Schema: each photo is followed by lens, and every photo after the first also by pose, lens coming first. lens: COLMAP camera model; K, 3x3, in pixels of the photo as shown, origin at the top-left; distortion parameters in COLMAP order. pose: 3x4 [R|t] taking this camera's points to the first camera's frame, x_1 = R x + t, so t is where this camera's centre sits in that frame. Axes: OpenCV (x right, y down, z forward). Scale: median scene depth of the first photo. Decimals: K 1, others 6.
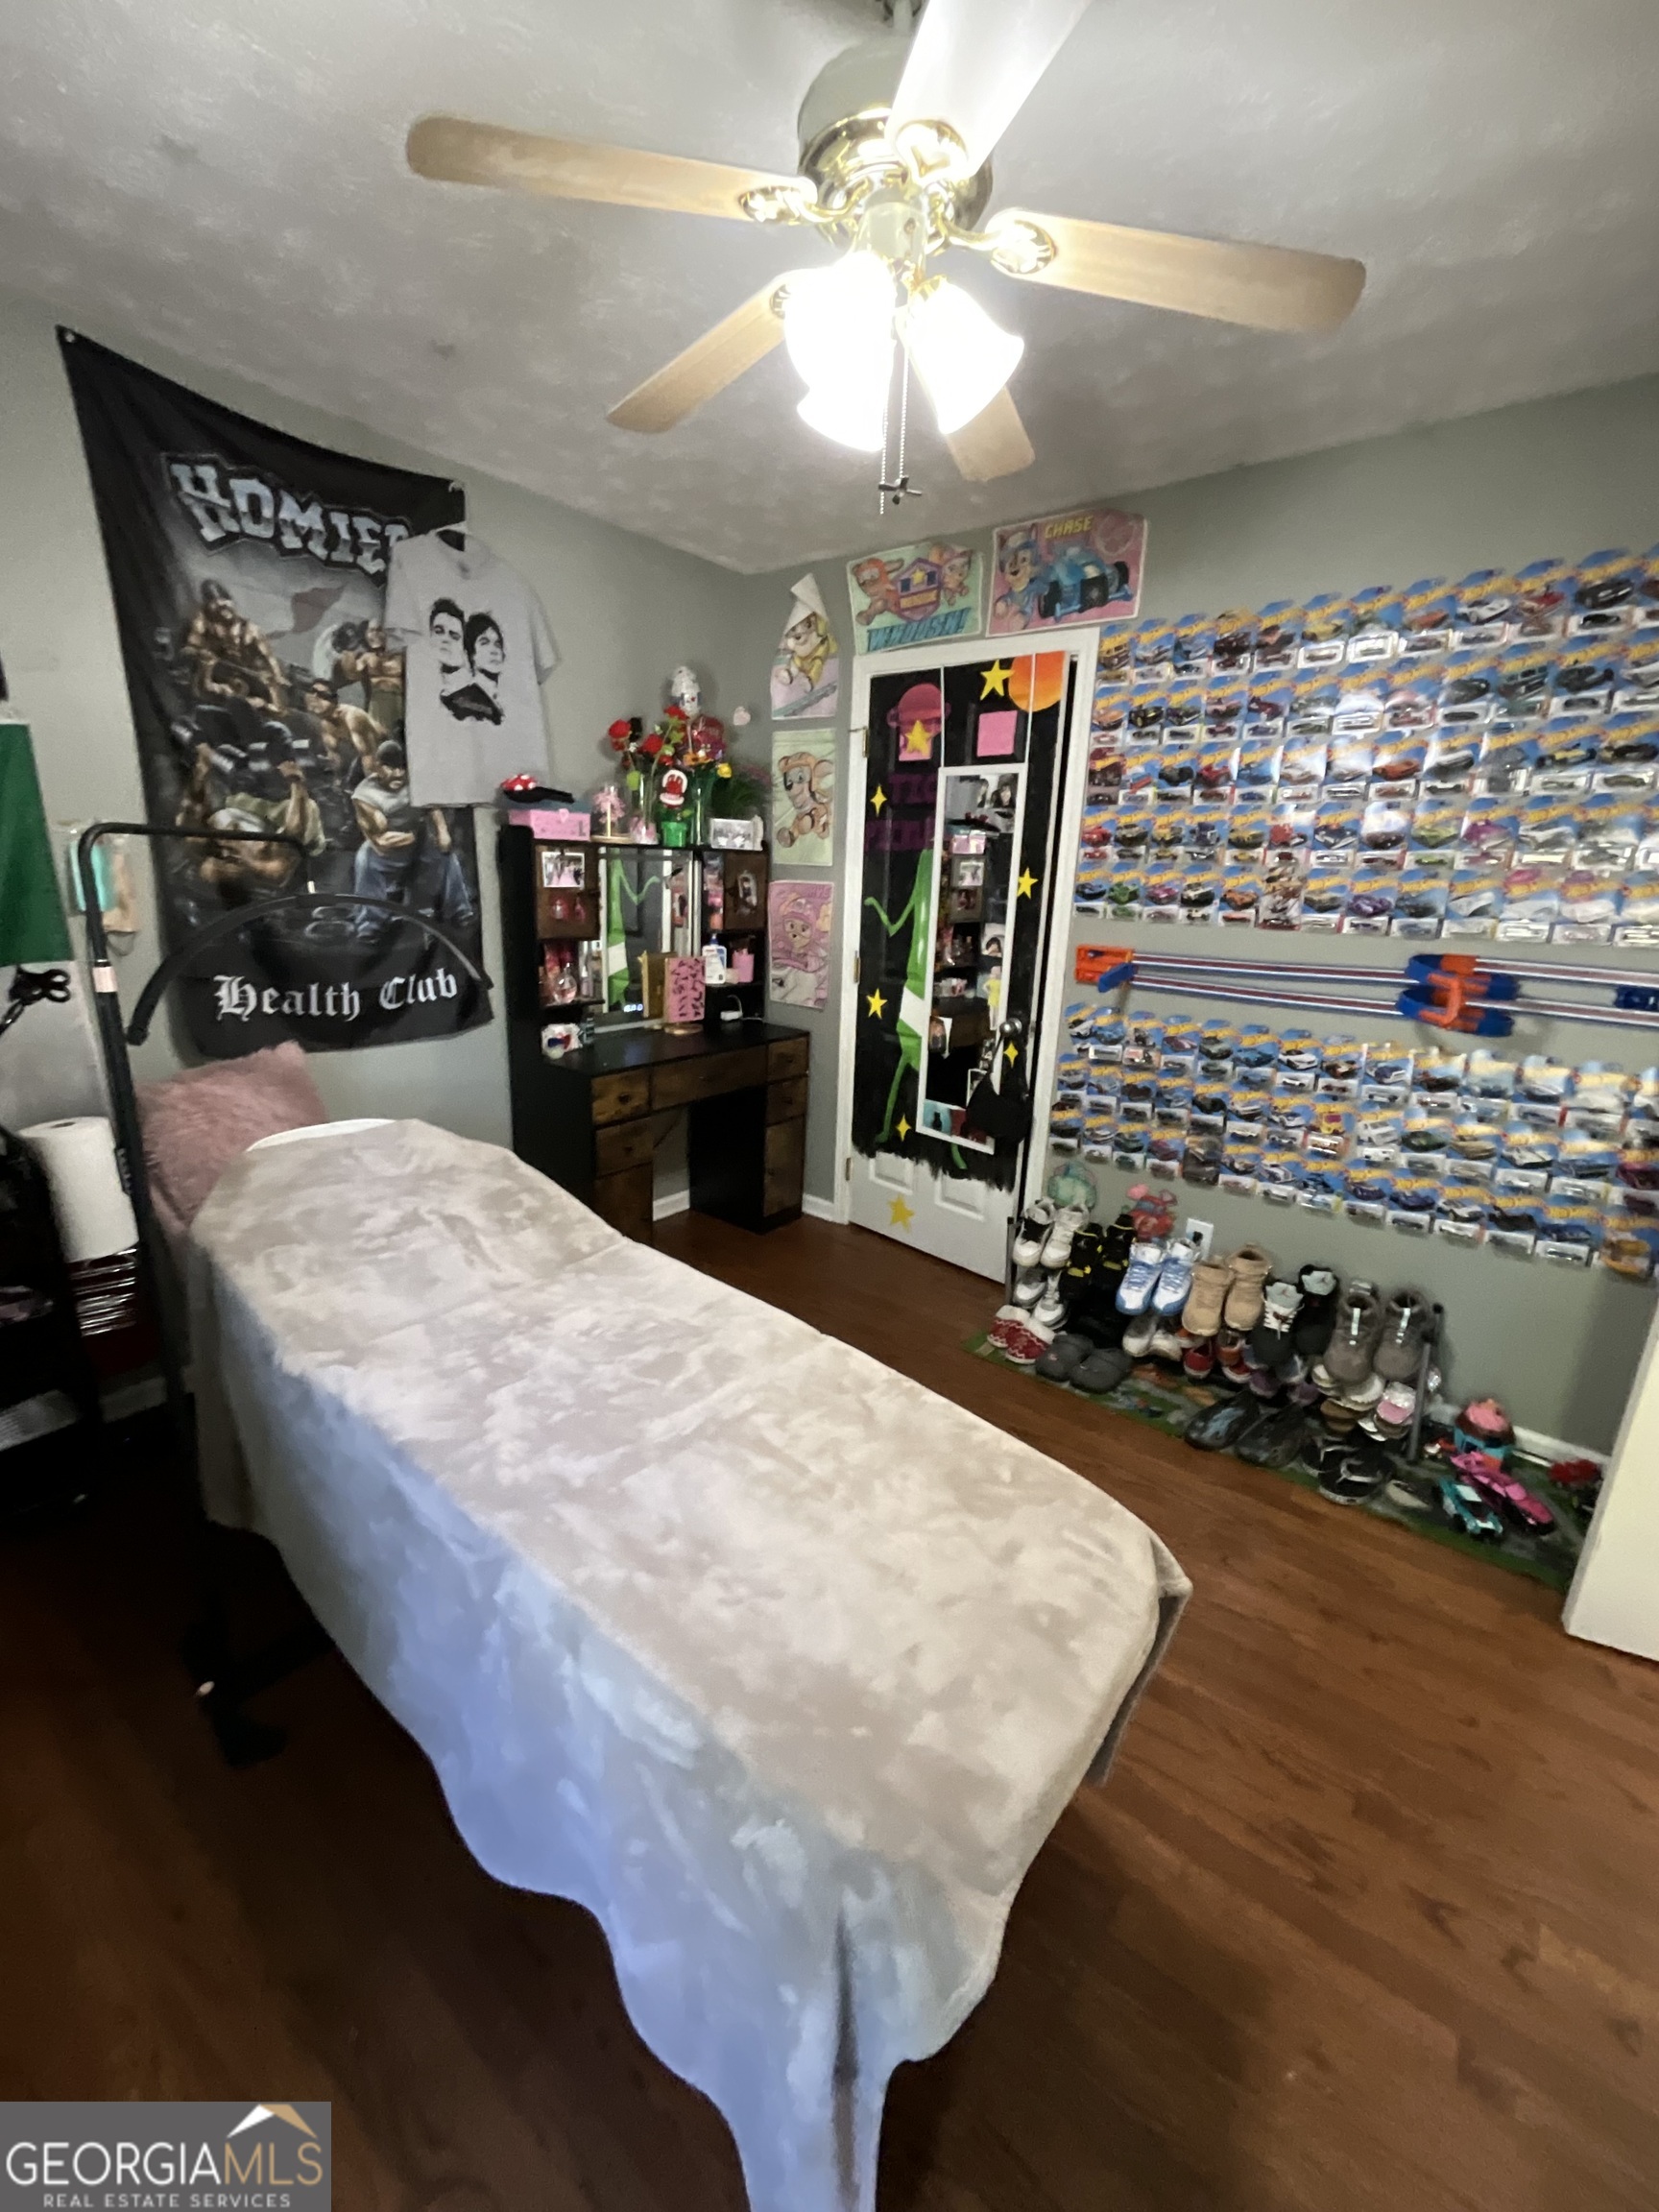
lens RADIAL K [[897.4, 0, 828.5], [0, 897.4, 1111.5], [0, 0, 1]] dist [0.019104, 0.001390]
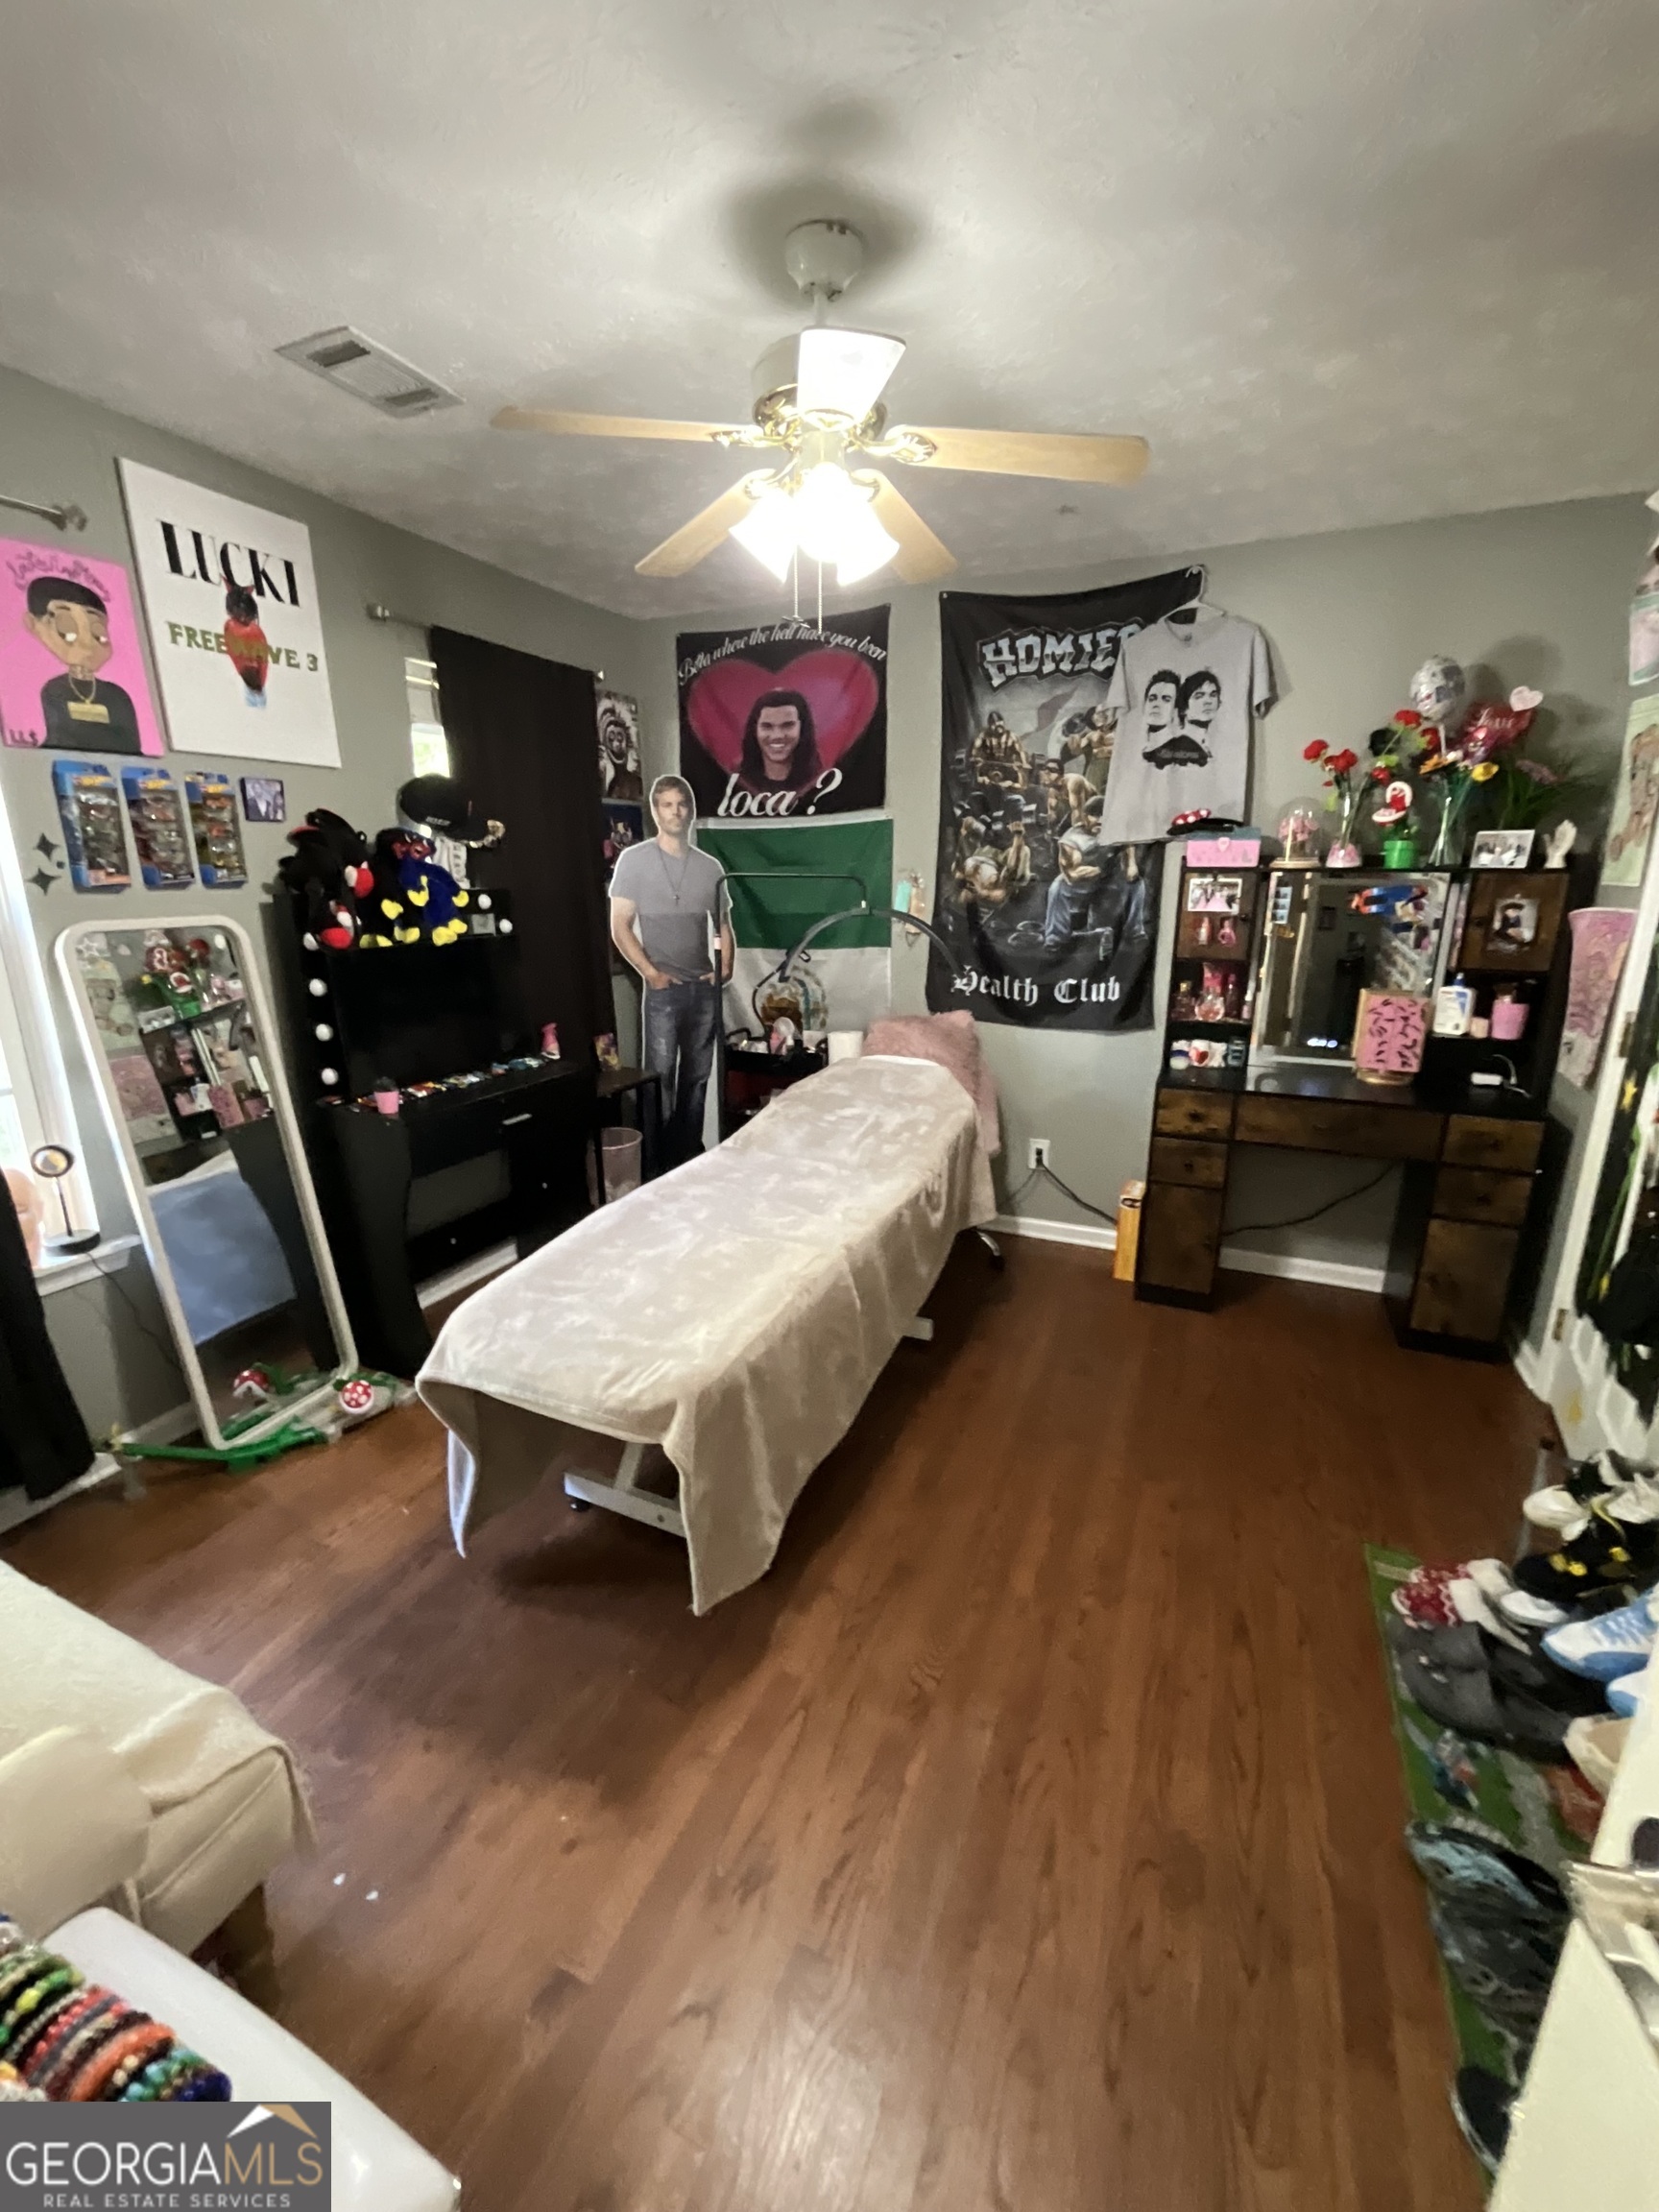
lens RADIAL K [[897.4, 0, 830.4], [0, 897.4, 1103.2], [0, 0, 1]] dist [0.019104, 0.001390]
pose [[0.271888, 0.214558, -0.938105, 0.715757], [-0.254878, 0.956071, 0.144797, -0.083608], [0.927962, 0.199734, 0.314630, 0.341161]]
